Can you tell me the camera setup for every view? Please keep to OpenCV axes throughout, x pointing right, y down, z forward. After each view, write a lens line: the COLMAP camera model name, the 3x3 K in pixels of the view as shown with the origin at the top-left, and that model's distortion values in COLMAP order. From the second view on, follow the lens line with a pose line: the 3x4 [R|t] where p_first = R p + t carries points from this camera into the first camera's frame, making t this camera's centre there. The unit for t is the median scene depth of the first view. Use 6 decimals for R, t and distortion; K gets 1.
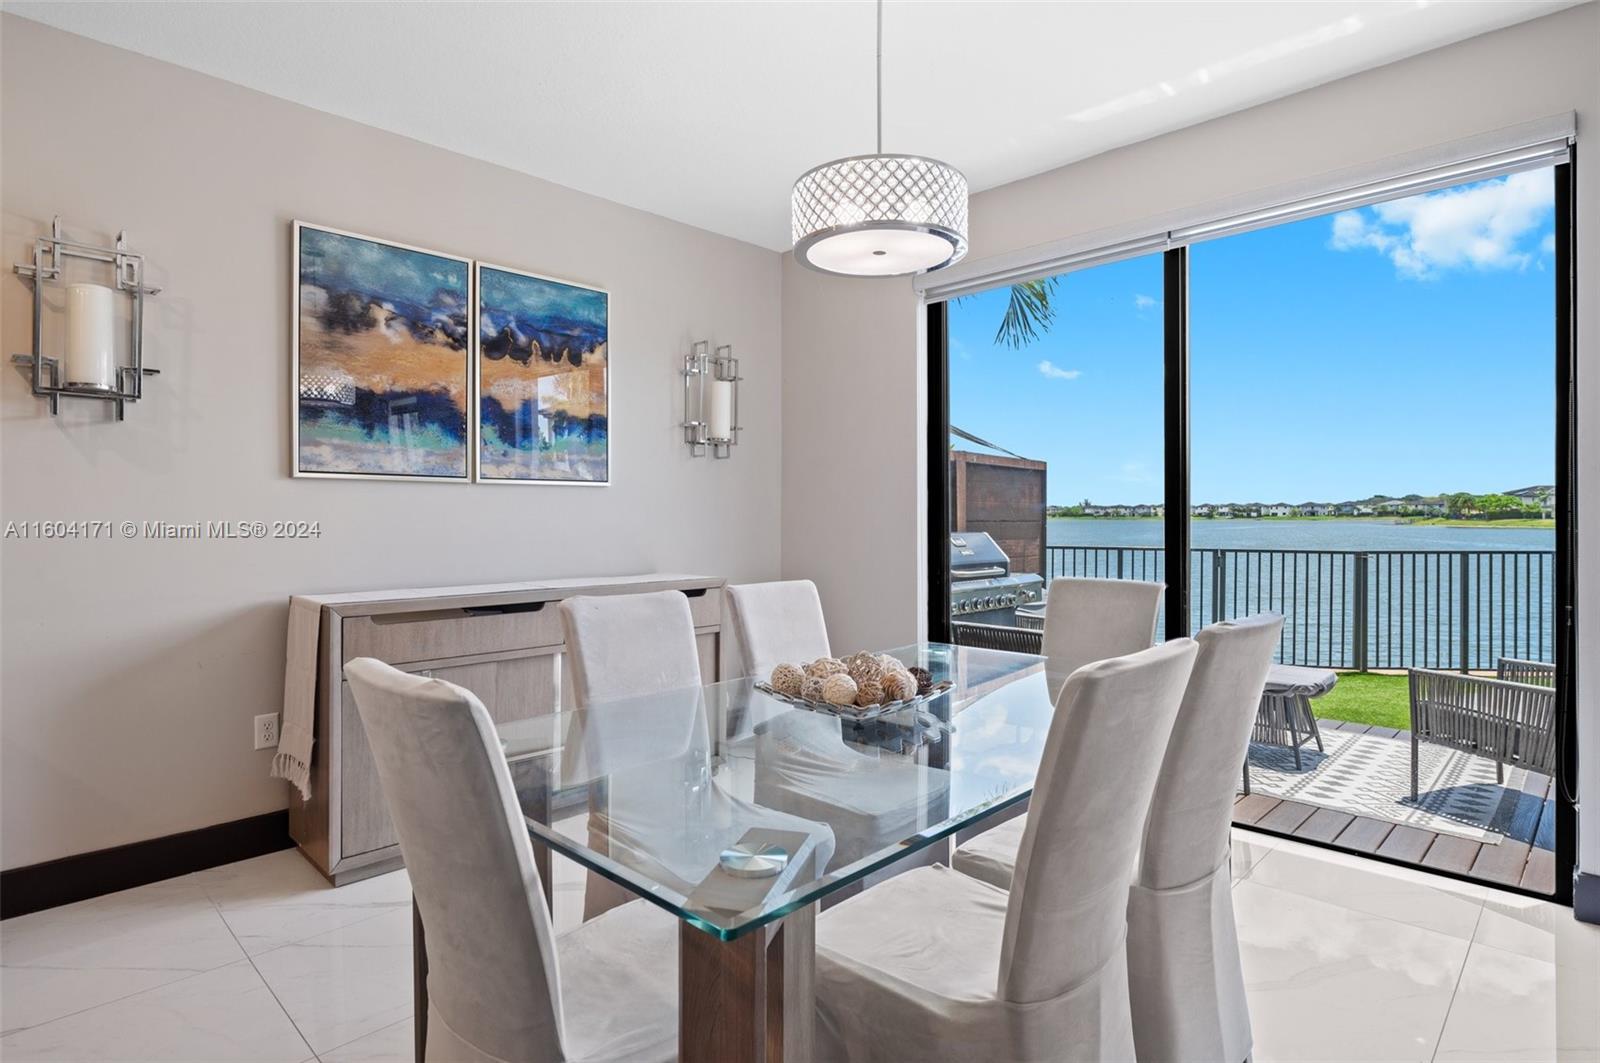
lens RADIAL K [[851.8, 0, 797.7], [0, 851.8, 518.7], [0, 0, 1]] dist [-0.007008, -0.003316]
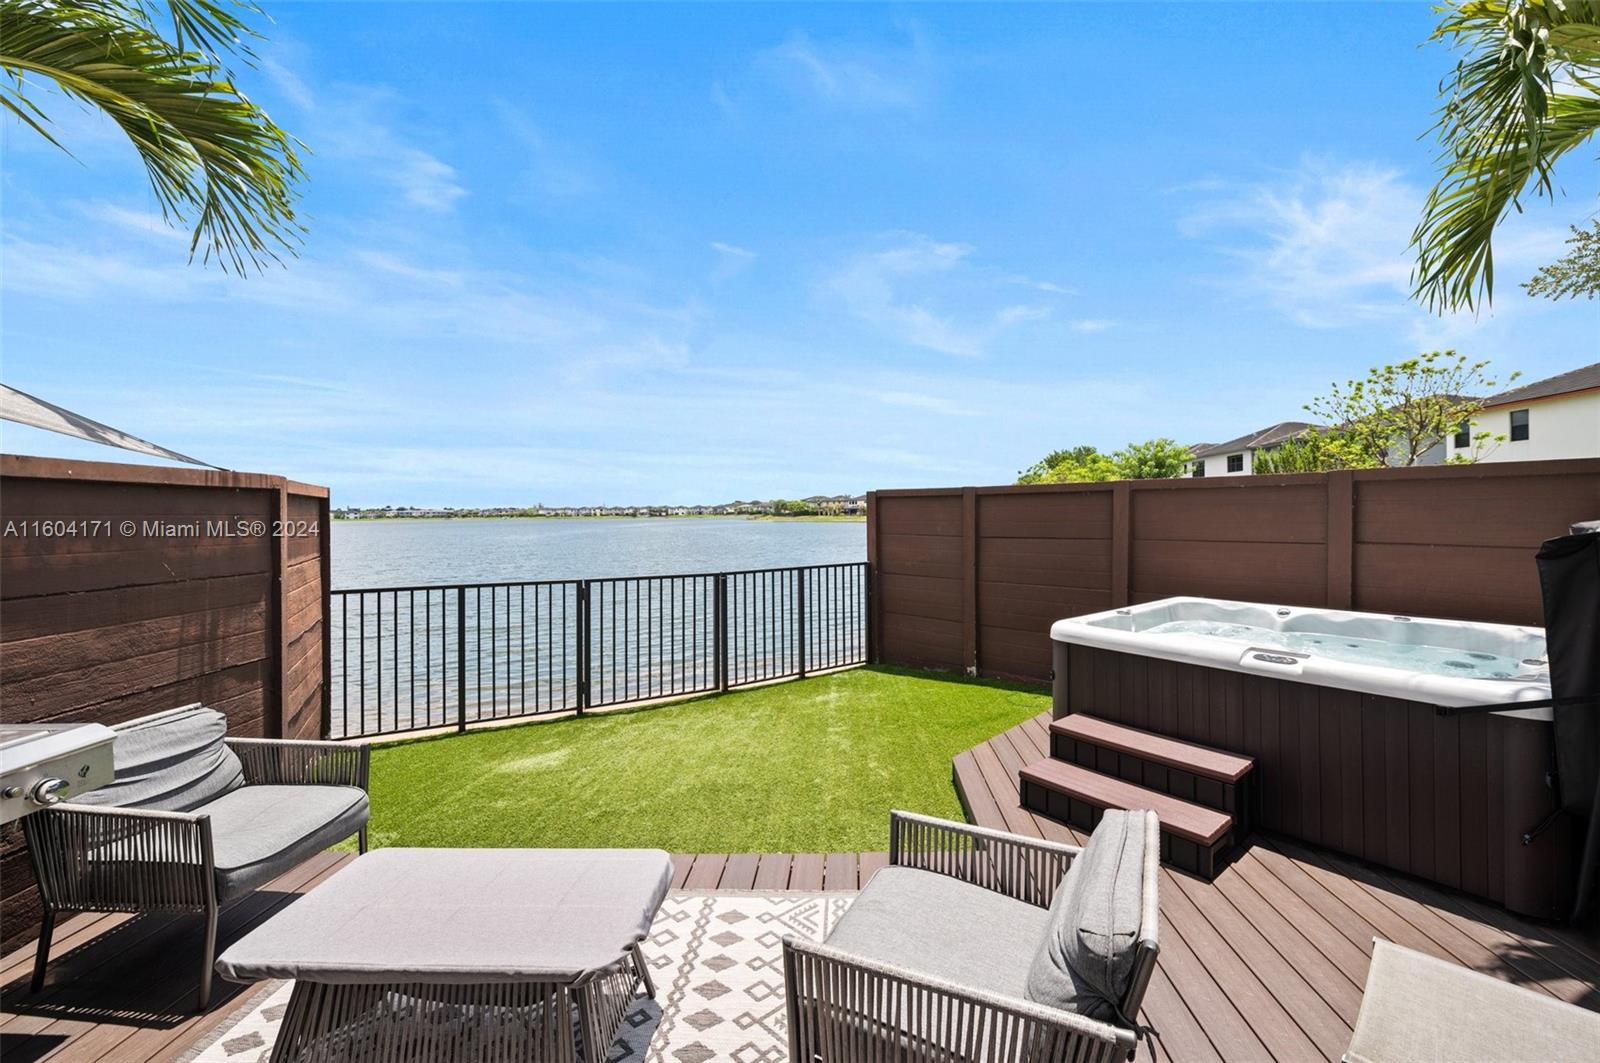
lens RADIAL K [[656.1, 0, 844.9], [0, 656.1, 512.7], [0, 0, 1]] dist [-0.017524, 0.000497]
pose [[0.723279, -0.005666, 0.690532, 0.446743], [0.010859, 0.999936, -0.003169, -0.057209], [-0.690470, 0.009791, 0.723294, 0.641262]]
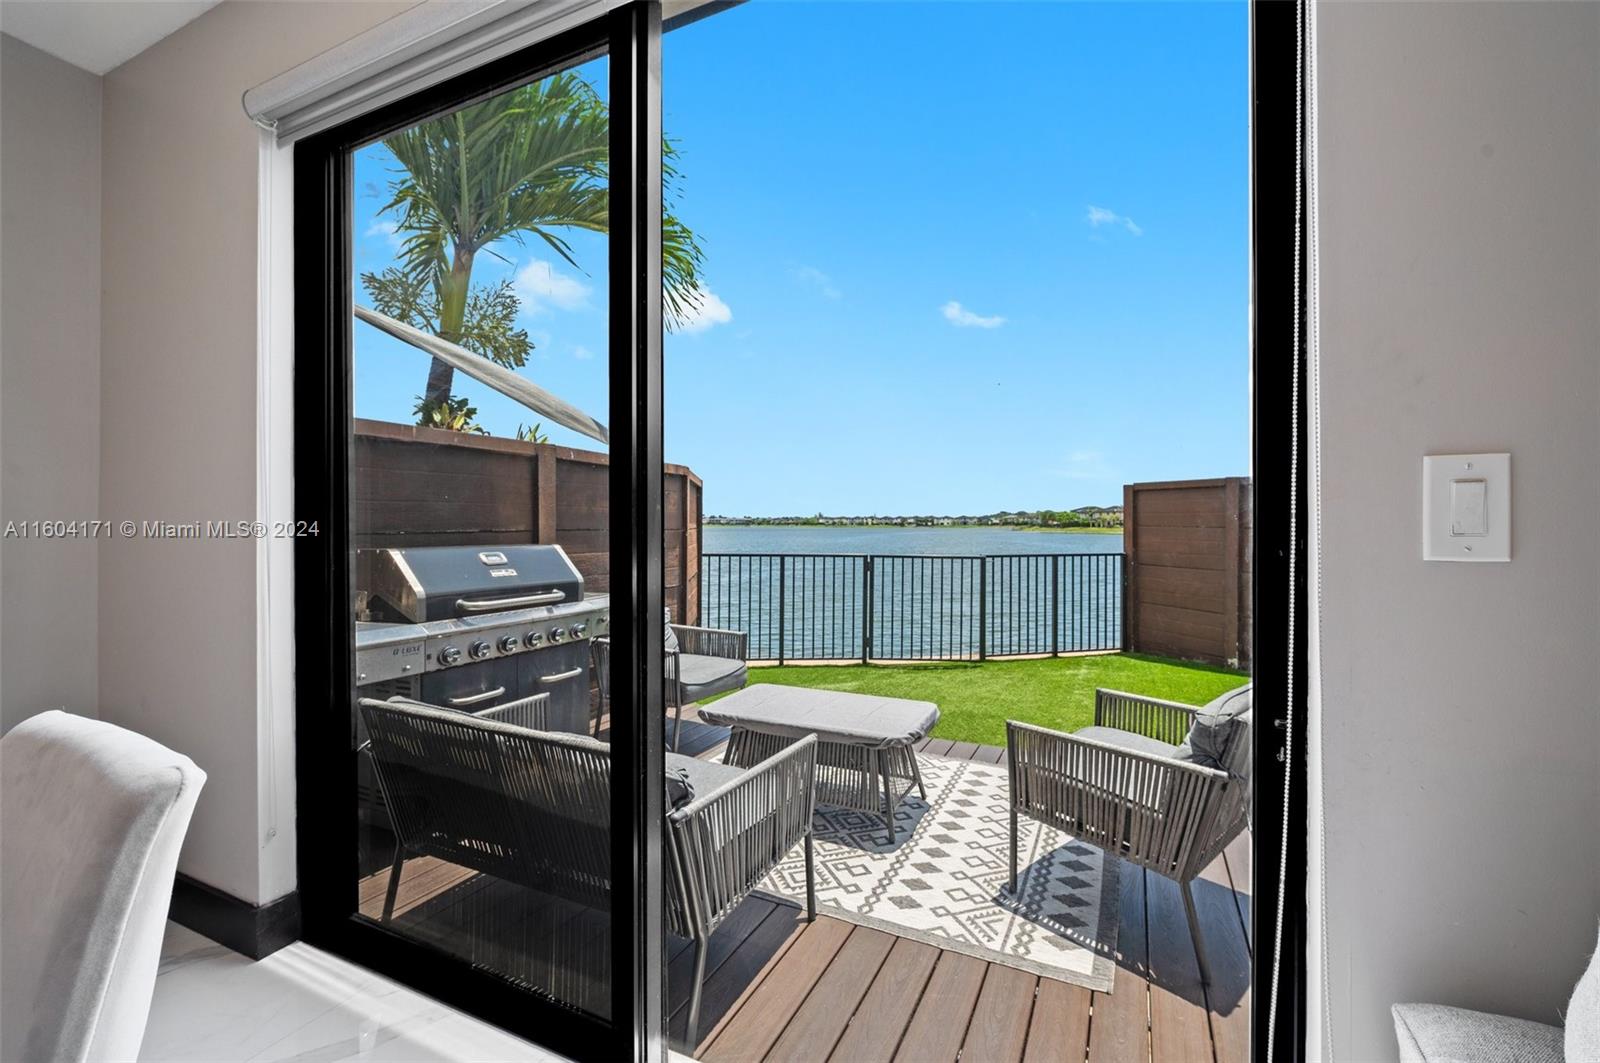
lens RADIAL K [[656.1, 0, 840.9], [0, 656.1, 522.7], [0, 0, 1]] dist [-0.017524, 0.000497]
pose [[0.936582, 0.003365, 0.350433, 0.333625], [-0.001350, 0.999981, -0.005994, -0.001427], [-0.350447, 0.005140, 0.936569, 0.445882]]
